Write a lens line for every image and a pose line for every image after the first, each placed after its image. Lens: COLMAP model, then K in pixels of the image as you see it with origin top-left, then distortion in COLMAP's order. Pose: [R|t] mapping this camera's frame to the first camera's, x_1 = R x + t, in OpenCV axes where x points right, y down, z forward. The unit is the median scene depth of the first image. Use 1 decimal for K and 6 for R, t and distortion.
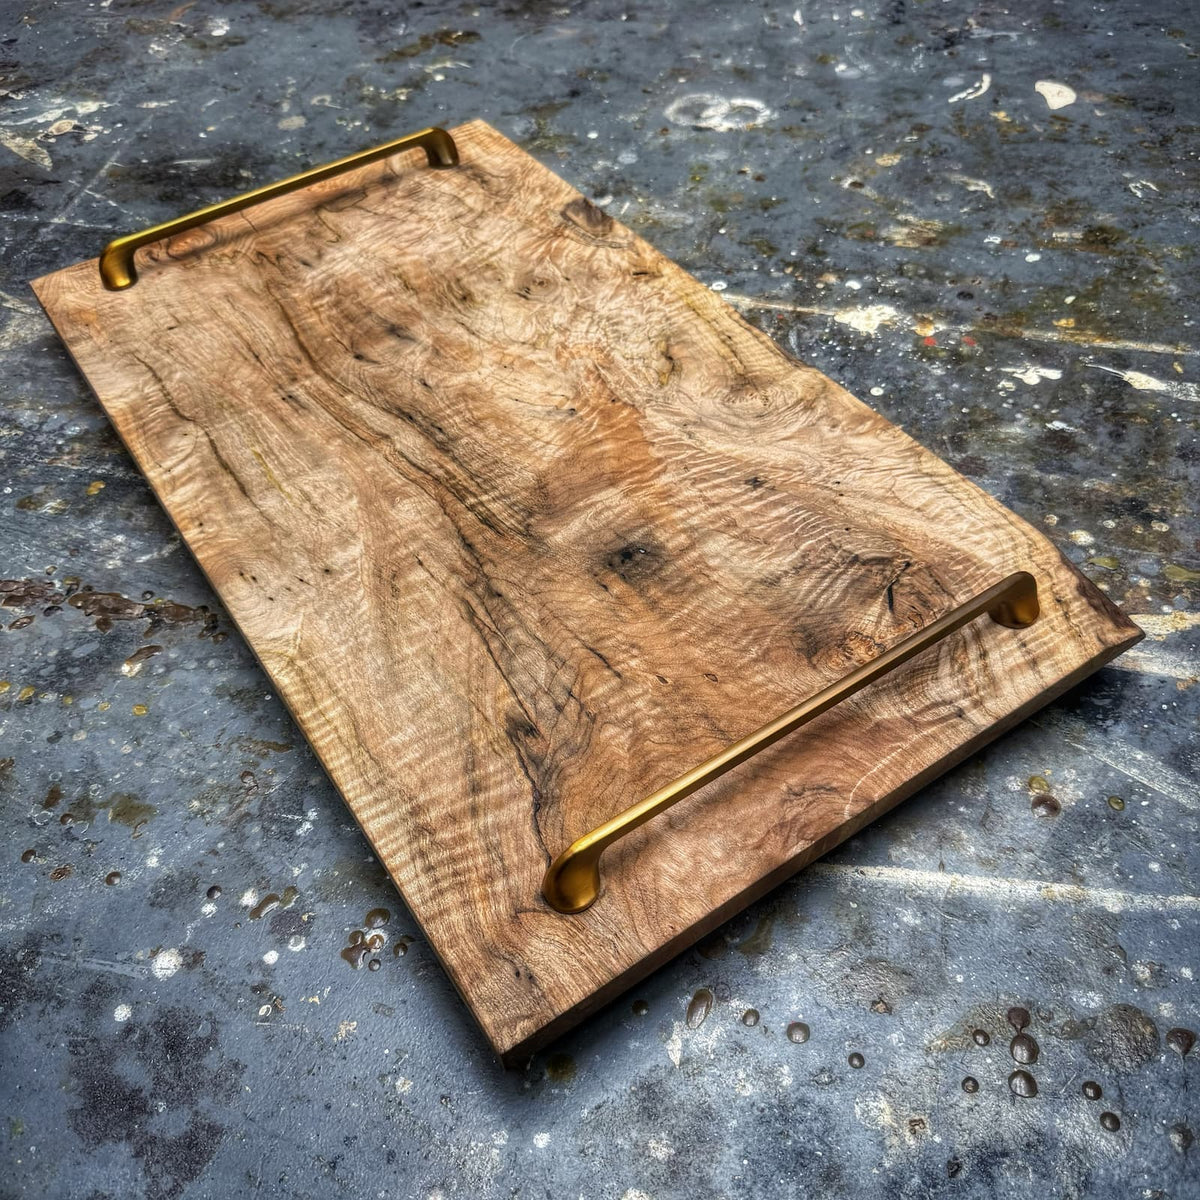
lens RADIAL K [[1130.5, 0, 595.7], [0, 1130.5, 607.2], [0, 0, 1]] dist [0.168483, -0.422207]
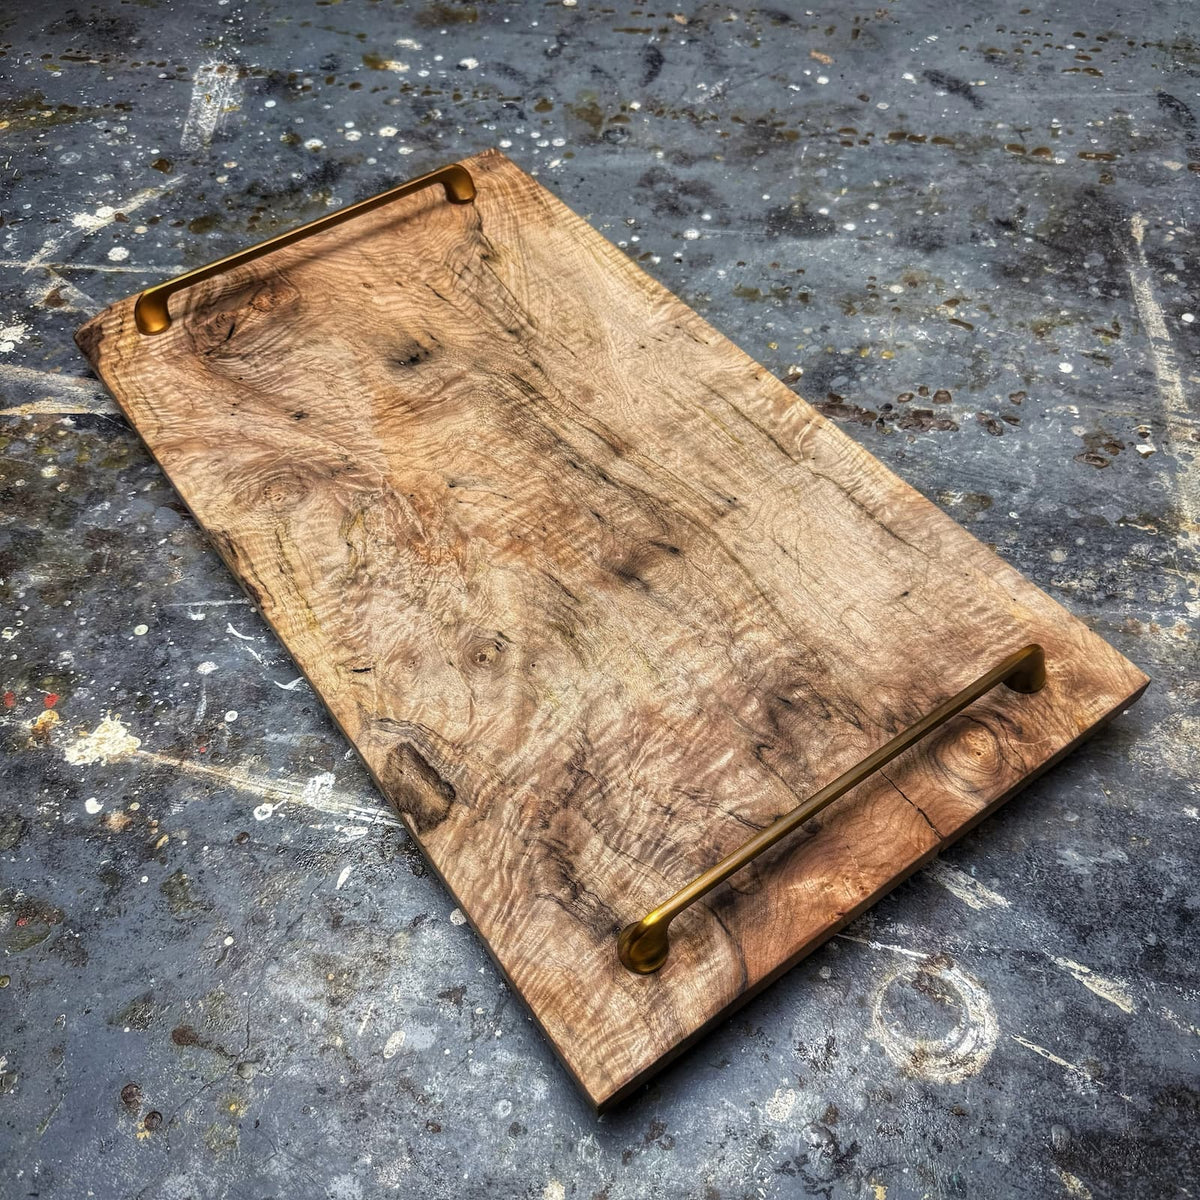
lens RADIAL K [[1139.8, 0, 601.4], [0, 1139.8, 603.0], [0, 0, 1]] dist [0.165922, -0.411540]
pose [[-0.996057, 0.079194, 0.039995, -0.210155], [0.023566, -0.198432, 0.979831, -1.342065], [0.085533, 0.976910, 0.195783, 0.988181]]
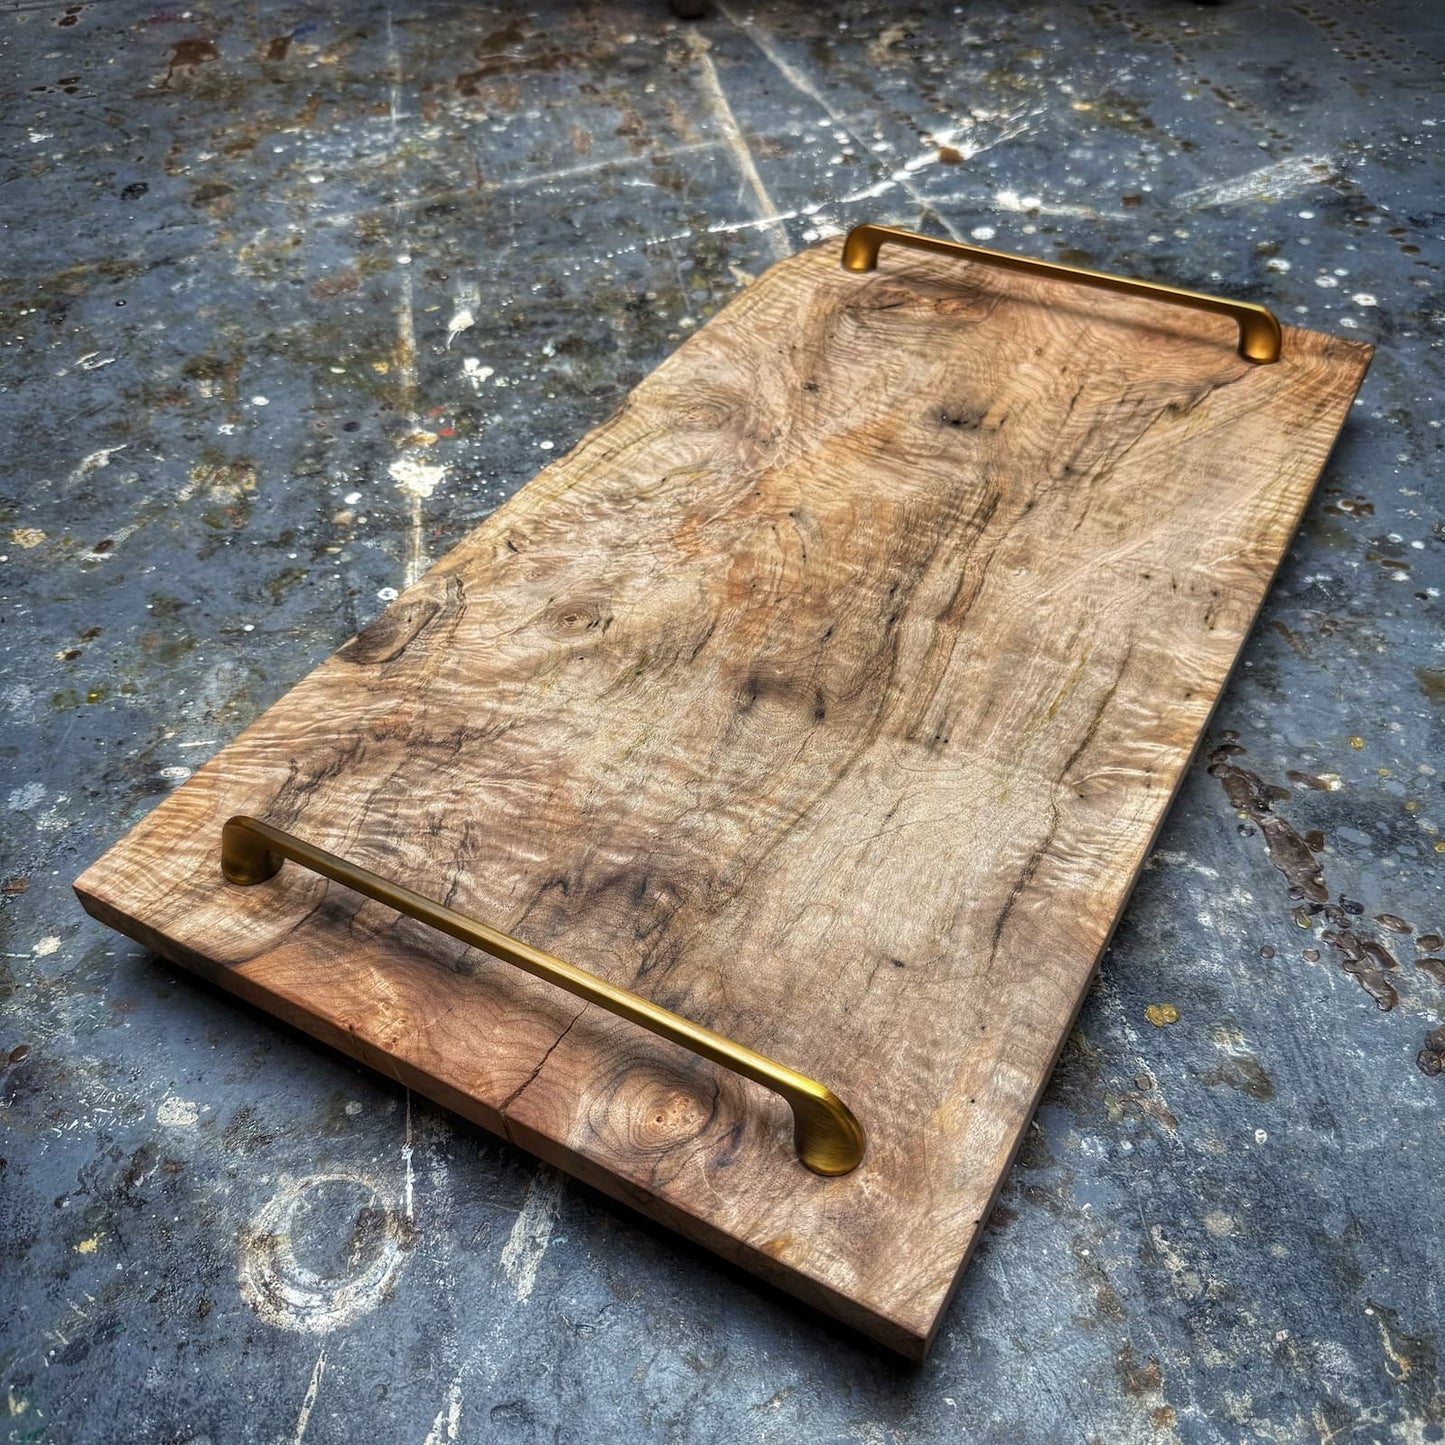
lens RADIAL K [[1372.6, 0, 724.2], [0, 1372.6, 726.1], [0, 0, 1]] dist [0.165922, -0.411540]
pose [[-0.449276, -0.577566, 0.681592, -0.880562], [0.705784, 0.238293, 0.667147, -0.951722], [-0.547741, 0.780790, 0.300577, 0.909940]]
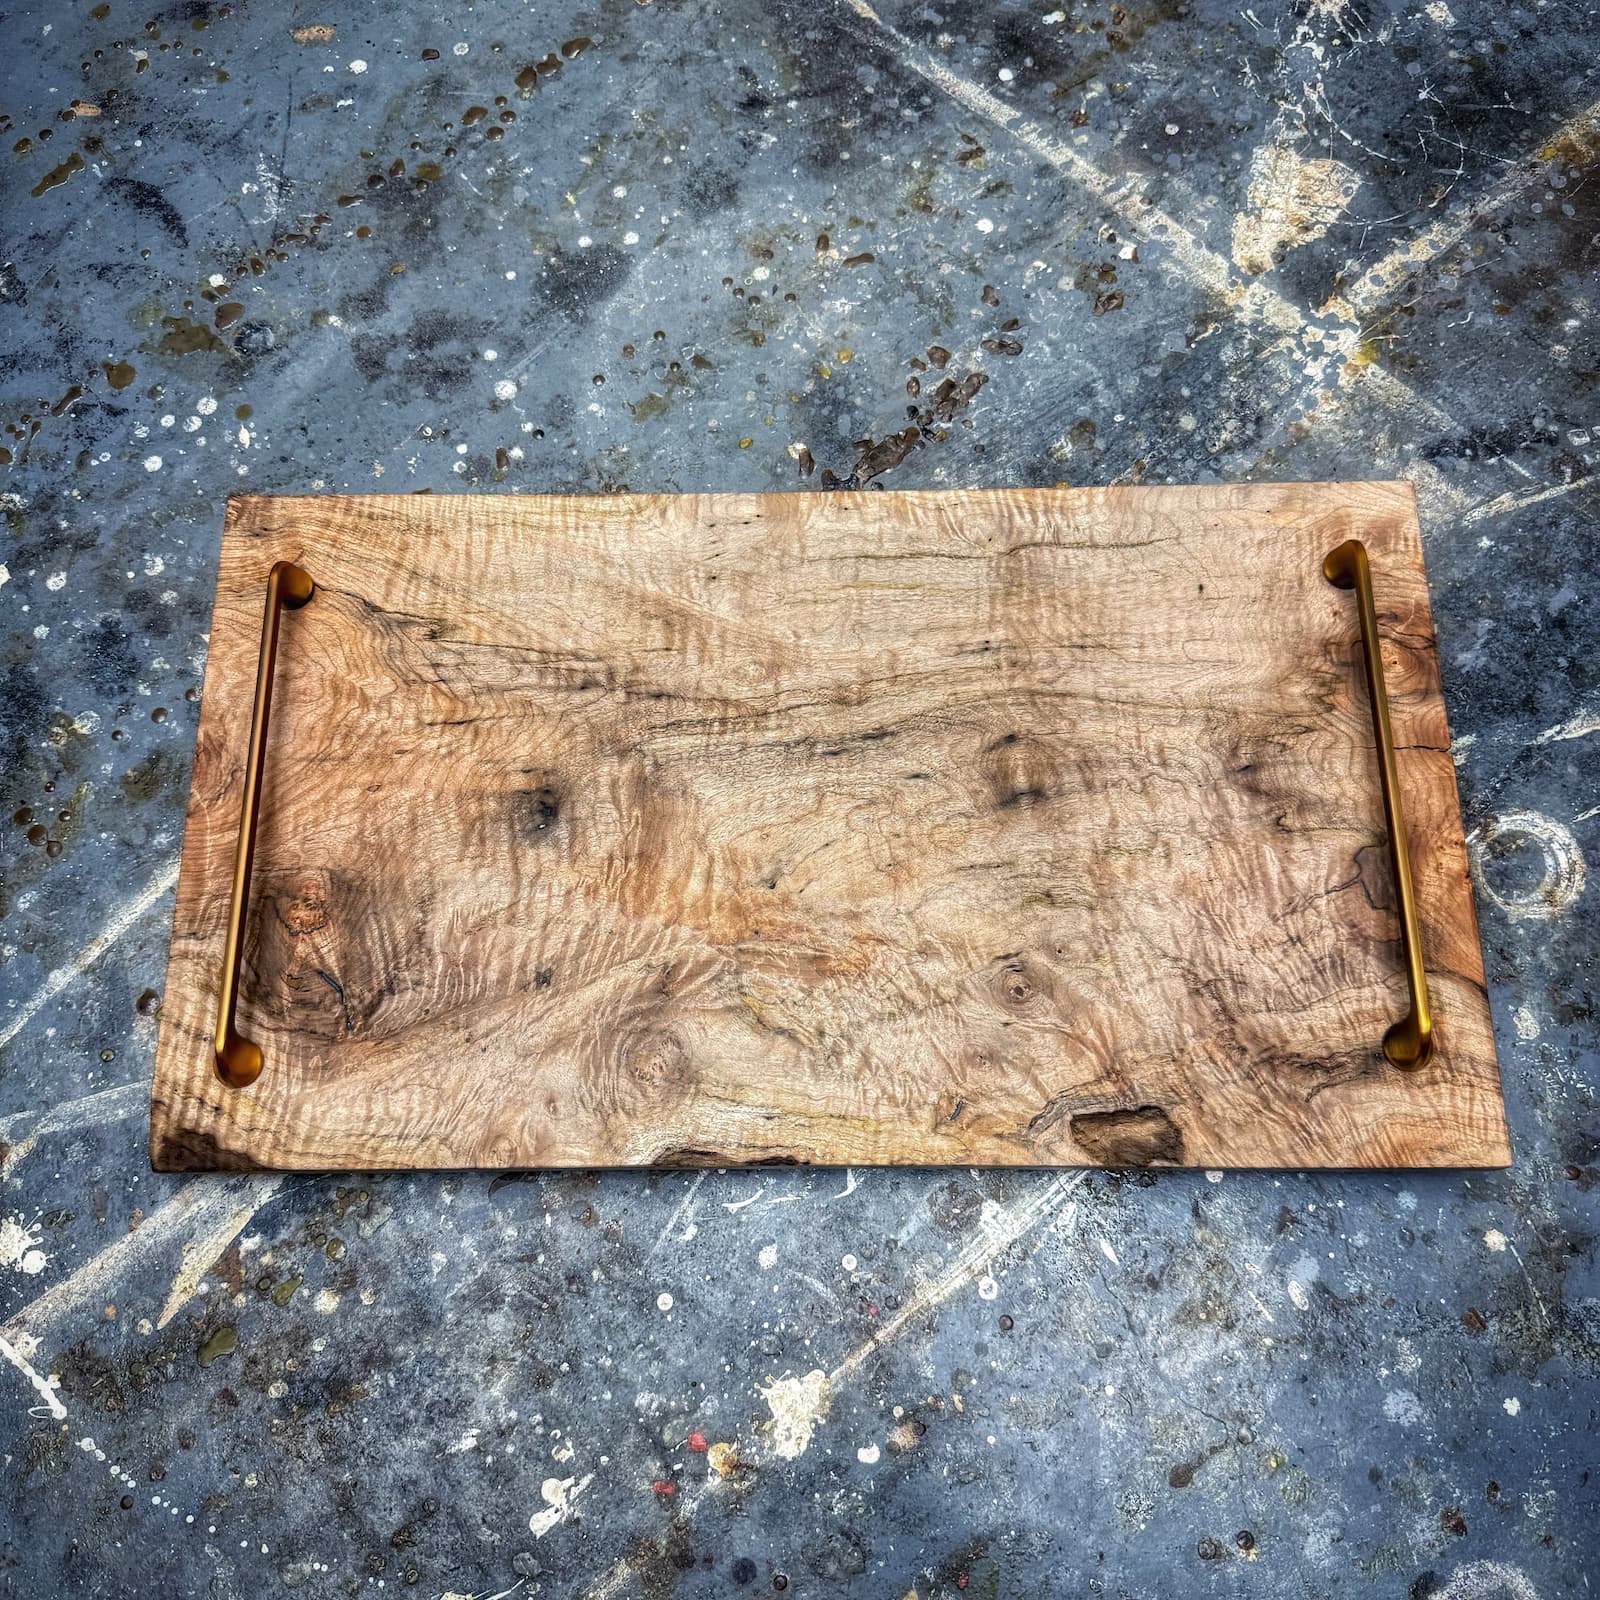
lens RADIAL K [[1514.4, 0, 806.9], [0, 1514.4, 793.9], [0, 0, 1]] dist [0.156311, -0.371216]
pose [[-0.549032, 0.811225, -0.201191, 0.150928], [-0.595050, -0.210352, 0.775672, -1.156719], [0.586924, 0.545588, 0.598210, 0.315601]]
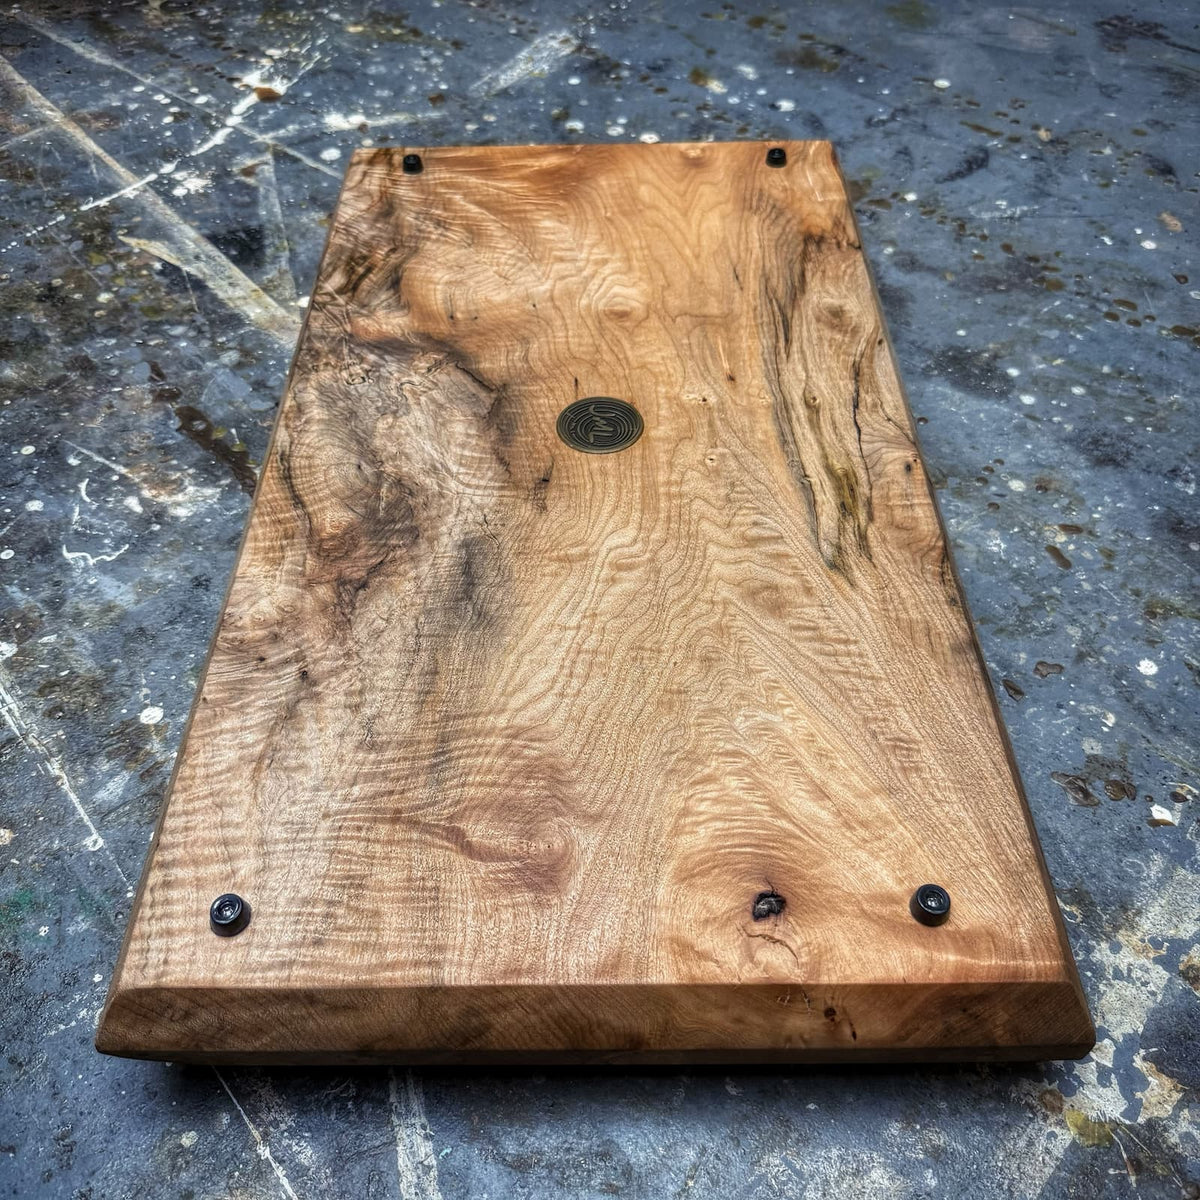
lens RADIAL K [[1168.1, 0, 595.1], [0, 1168.1, 599.0], [0, 0, 1]] dist [-0.012236, -0.011675]
pose [[-0.833316, -0.361340, 0.418351, -0.719537], [0.450999, -0.006773, 0.892499, -1.011582], [-0.319662, 0.932410, 0.168608, 0.962154]]
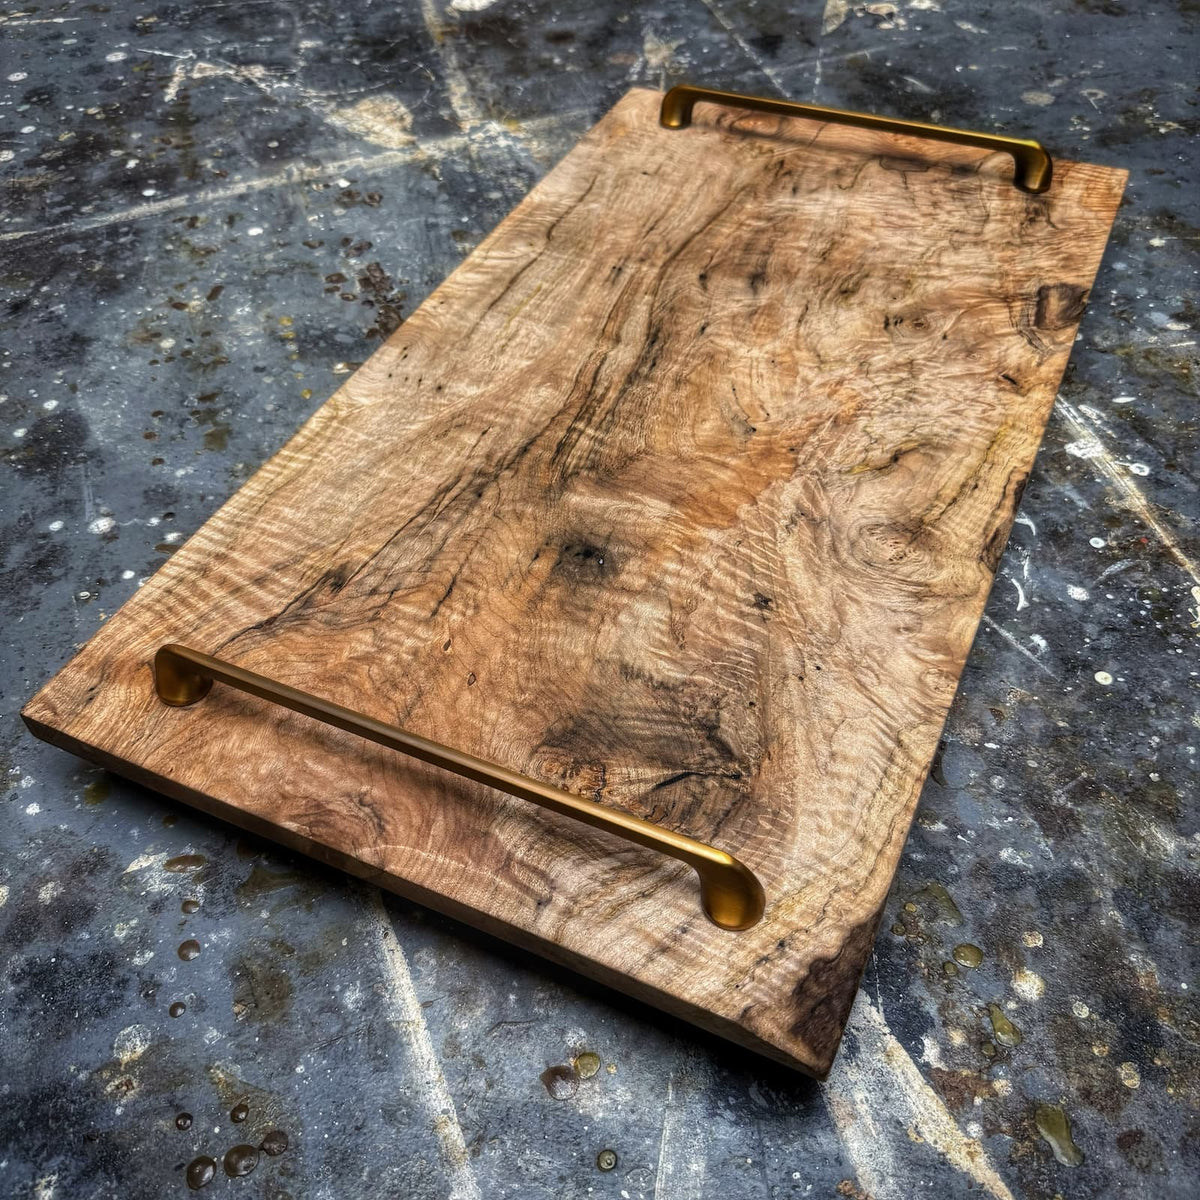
lens RADIAL K [[1133.8, 0, 600.0], [0, 1133.8, 600.0], [0, 0, 1]] dist [0.165194, -0.424272]
pose [[0.517719, 0.656498, -0.548614, 0.540439], [-0.636447, 0.724061, 0.265841, -0.258871], [0.571754, 0.211533, 0.792686, 0.268408]]
